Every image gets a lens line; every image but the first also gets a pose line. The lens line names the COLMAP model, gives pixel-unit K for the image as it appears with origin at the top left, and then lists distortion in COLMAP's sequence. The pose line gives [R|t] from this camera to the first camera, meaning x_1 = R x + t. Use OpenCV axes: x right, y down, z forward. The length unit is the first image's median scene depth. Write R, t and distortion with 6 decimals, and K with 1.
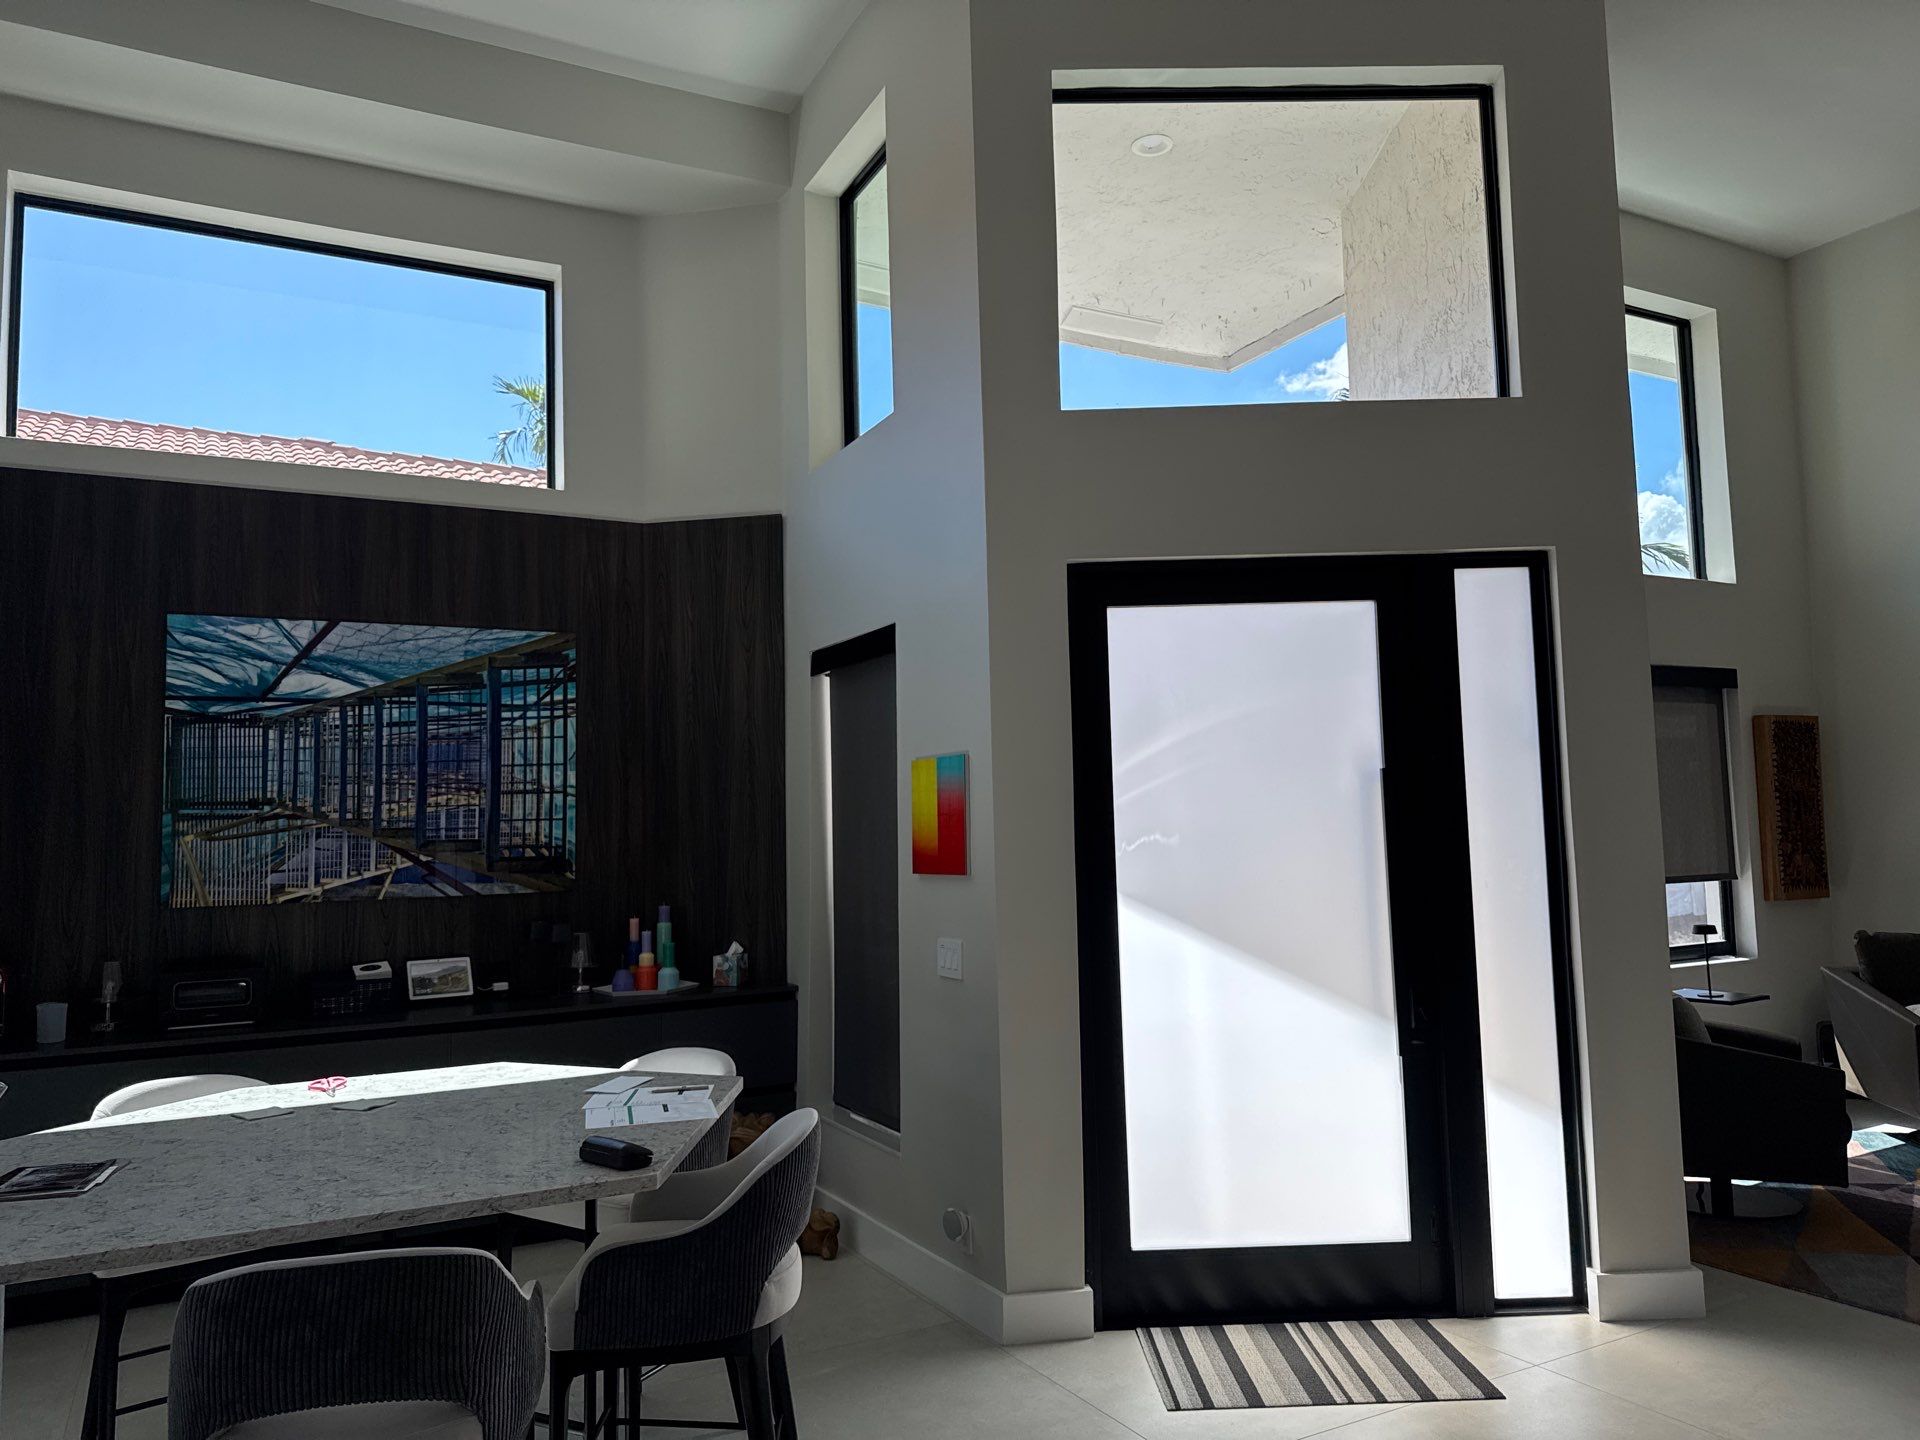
lens RADIAL K [[1346.0, 0, 958.8], [0, 1346.0, 707.3], [0, 0, 1]] dist [0.040327, -0.050362]
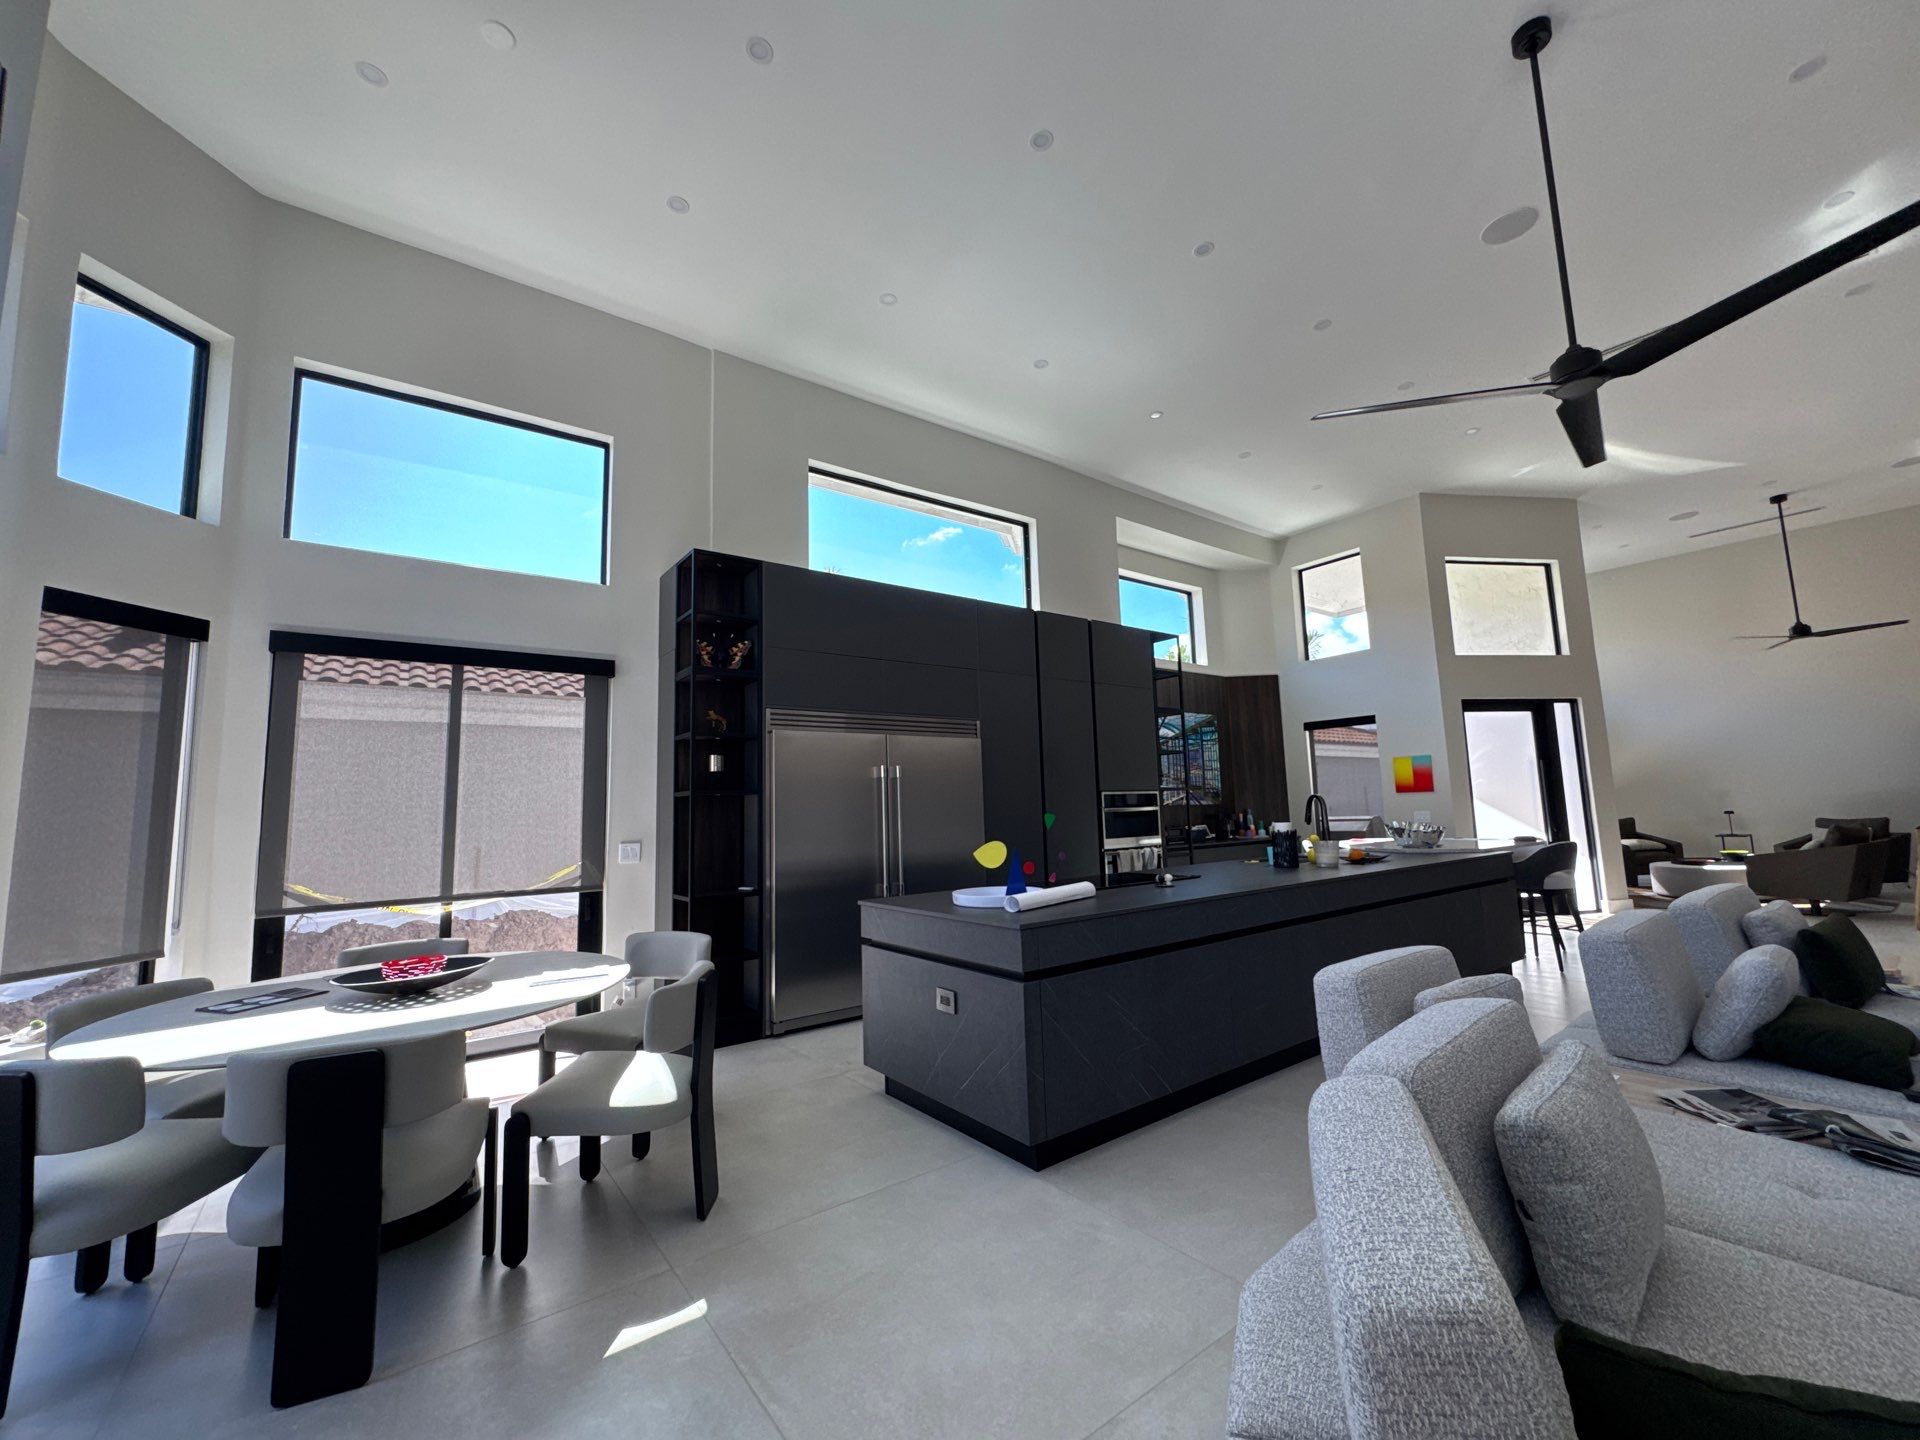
lens RADIAL K [[761.7, 0, 956.3], [0, 761.7, 720.3], [0, 0, 1]] dist [-0.003237, 0.001246]
pose [[0.990712, 0.012352, 0.135415, -1.149885], [-0.007991, 0.999433, -0.032704, 0.014863], [-0.135742, 0.031318, 0.990249, -0.589187]]
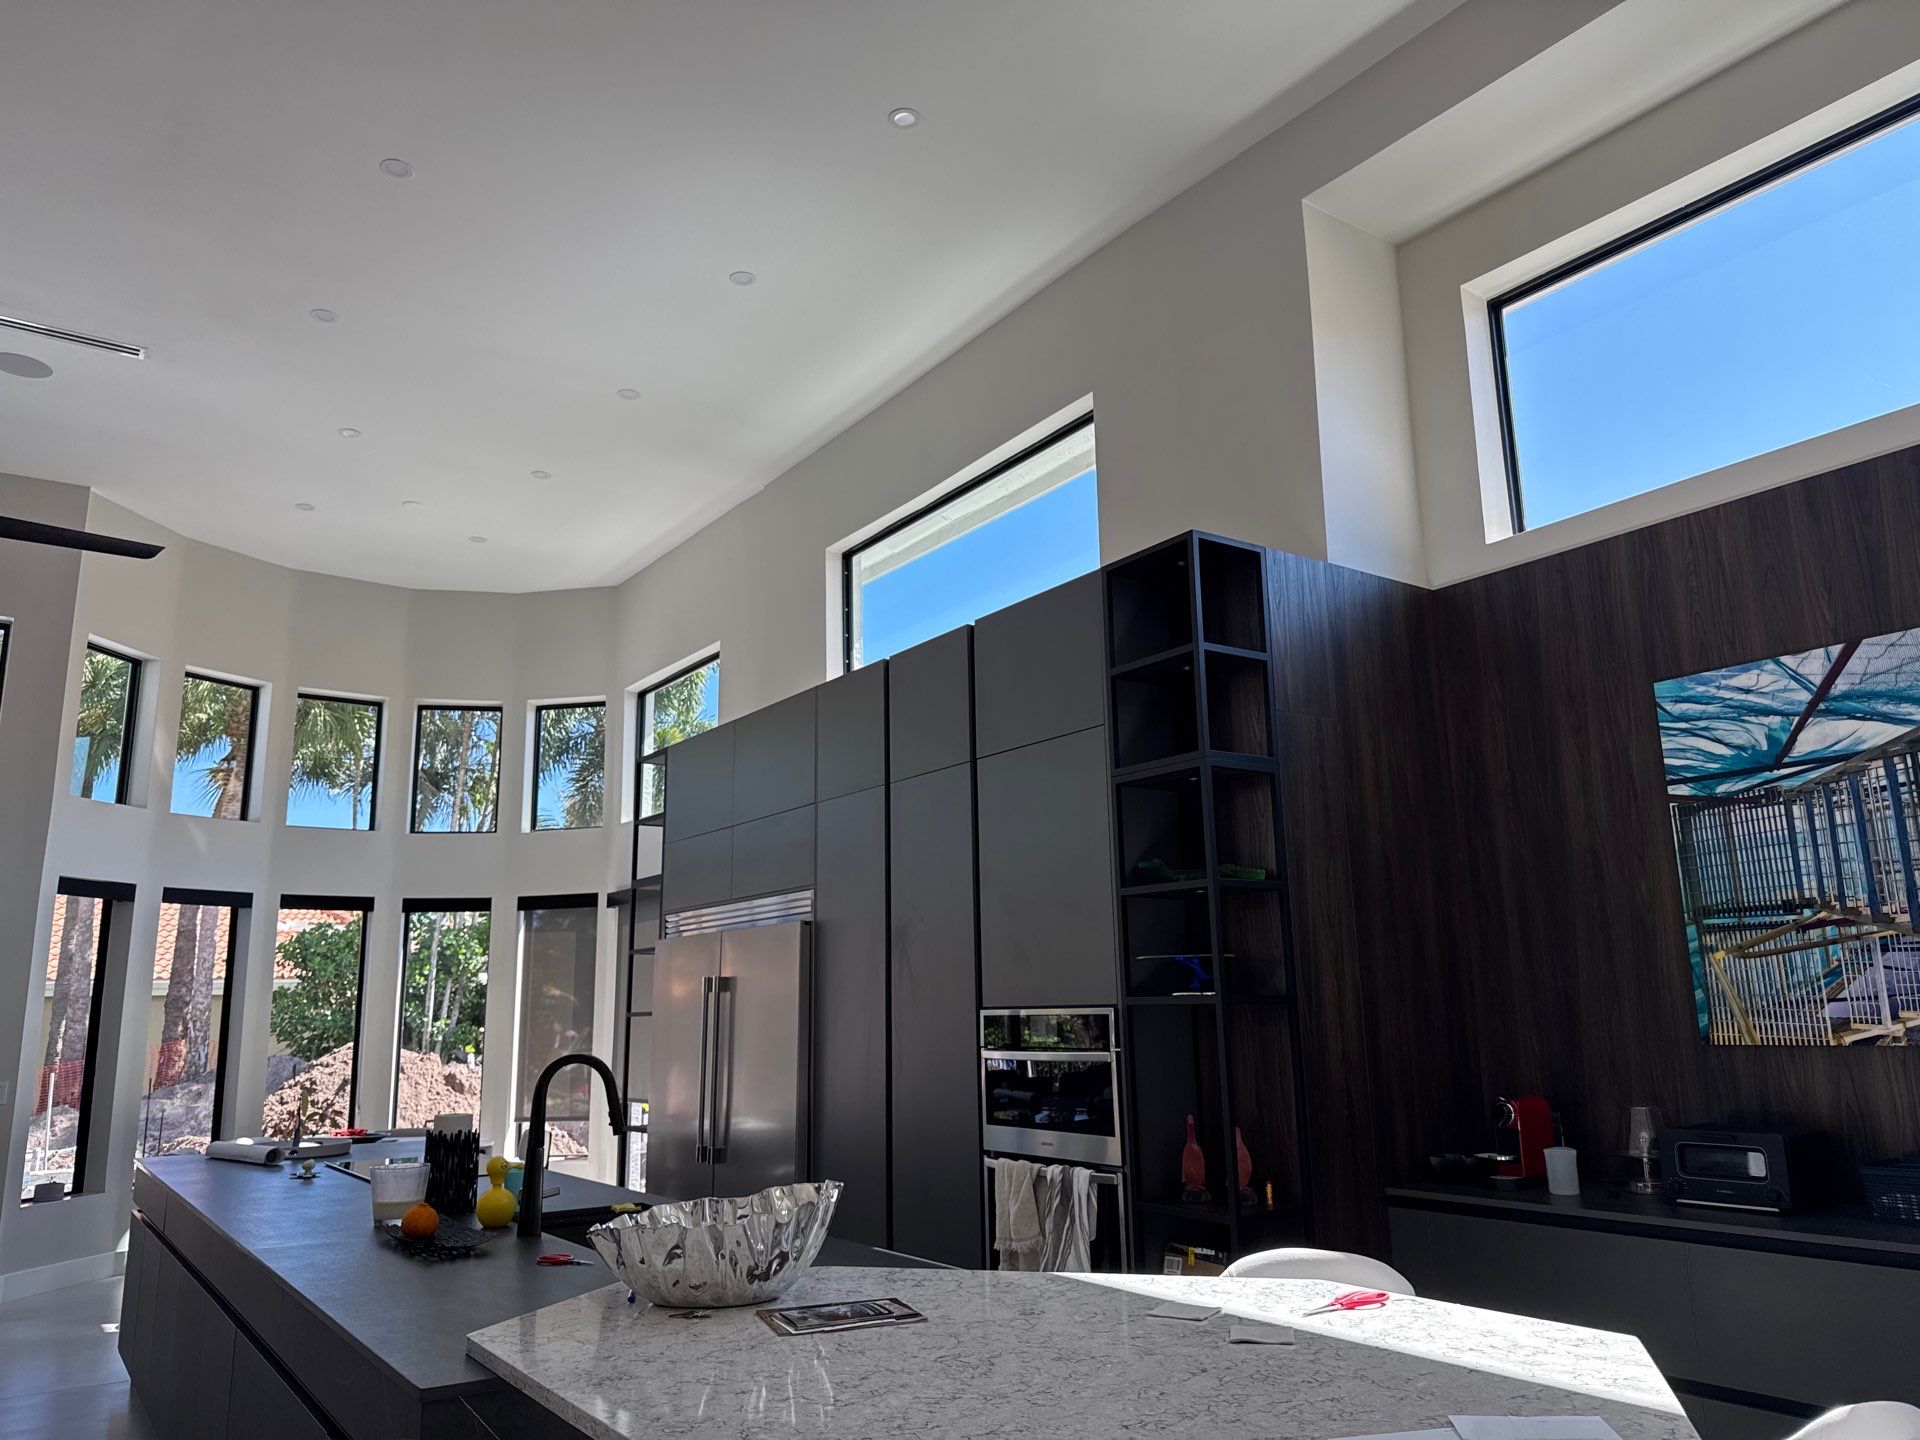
lens RADIAL K [[1346.0, 0, 963.4], [0, 1346.0, 718.9], [0, 0, 1]] dist [0.040327, -0.050362]
pose [[0.125697, -0.188676, -0.973962, 0.160530], [0.105413, 0.978731, -0.175995, 0.051653], [0.986452, -0.080546, 0.142912, 0.441561]]
